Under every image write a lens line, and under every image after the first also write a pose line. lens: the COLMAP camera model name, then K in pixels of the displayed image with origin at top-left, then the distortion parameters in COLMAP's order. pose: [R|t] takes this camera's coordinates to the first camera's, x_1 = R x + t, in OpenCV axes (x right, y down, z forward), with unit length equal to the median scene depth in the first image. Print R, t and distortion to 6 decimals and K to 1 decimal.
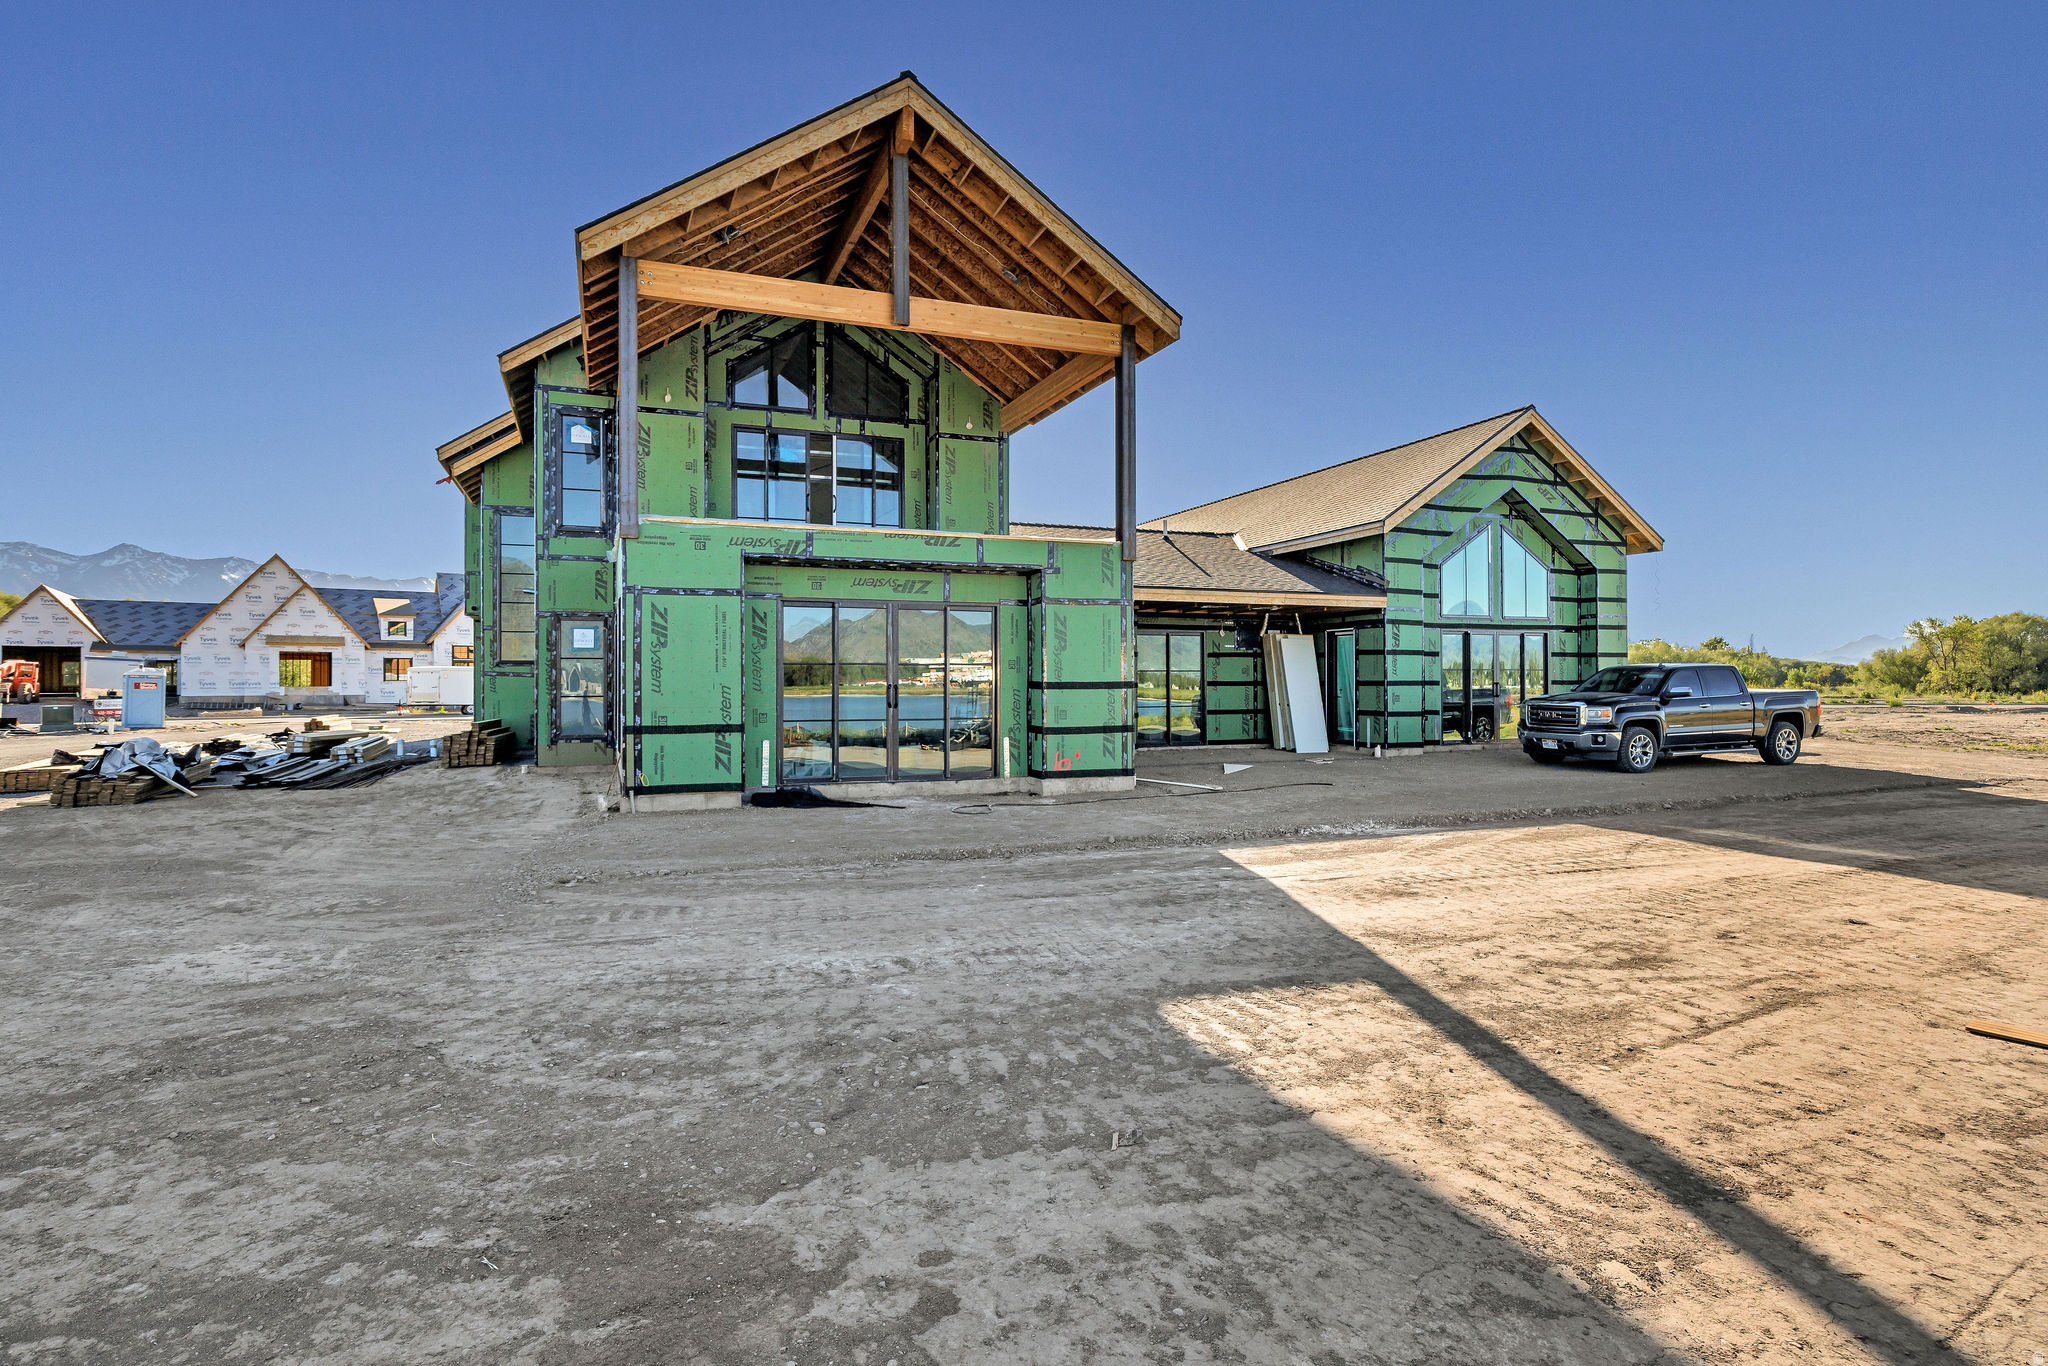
lens RADIAL K [[1018.5, 0, 1022.1], [0, 1018.5, 680.3], [0, 0, 1]] dist [-0.003624, -0.000019]
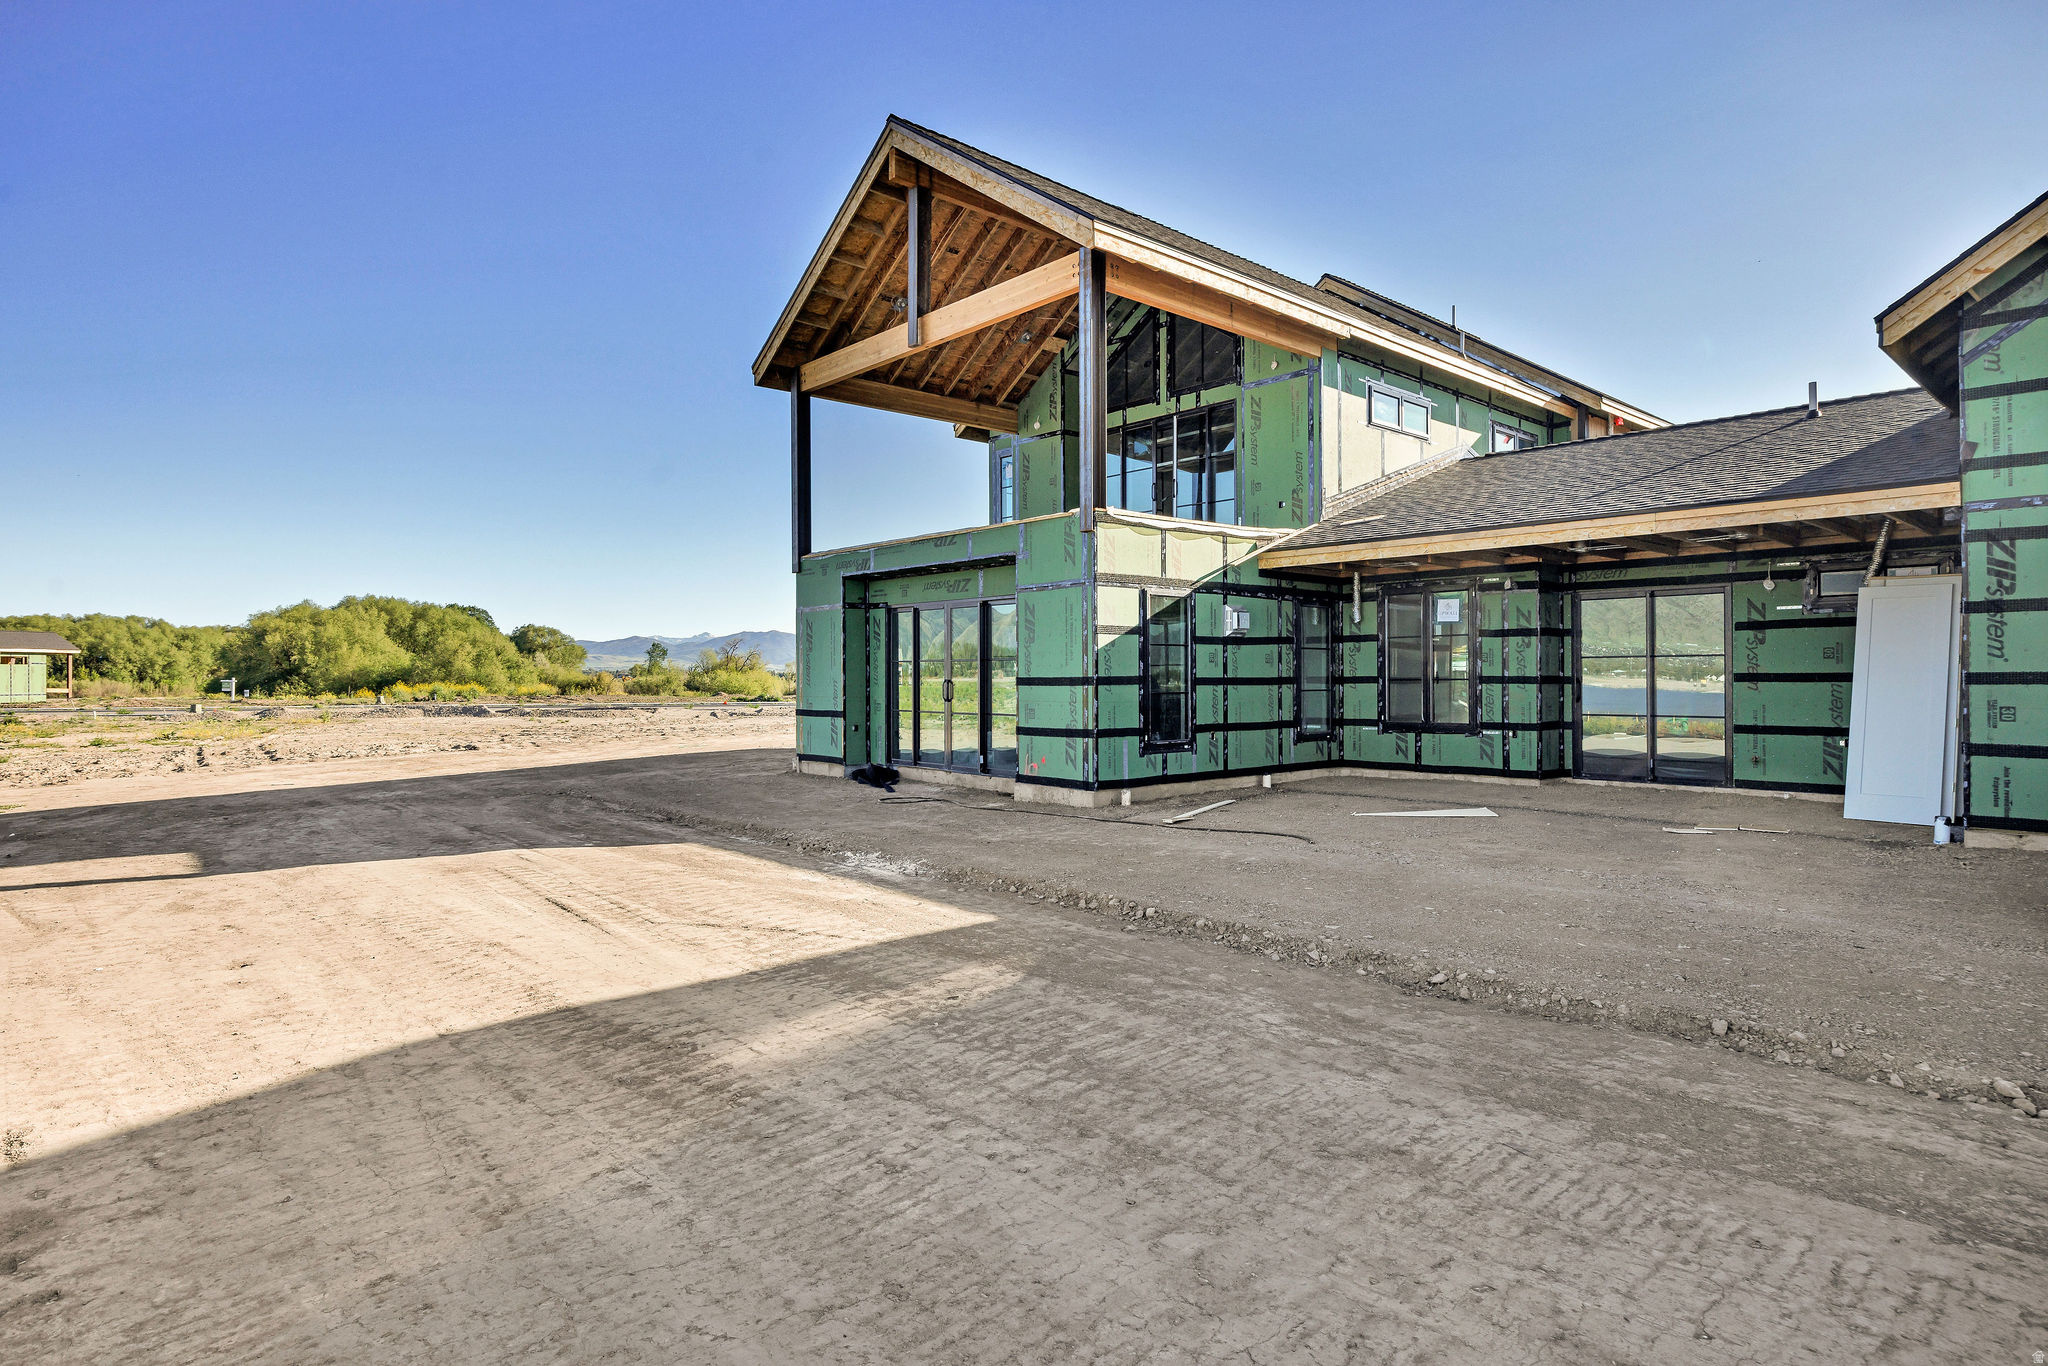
lens RADIAL K [[1120.2, 0, 1021.7], [0, 1120.2, 684.6], [0, 0, 1]] dist [0.005347, 0.000572]
pose [[0.344355, 0.008675, -0.938799, 0.768495], [0.005980, 0.999917, 0.011434, -0.002781], [0.938820, -0.009551, 0.344275, 0.515858]]
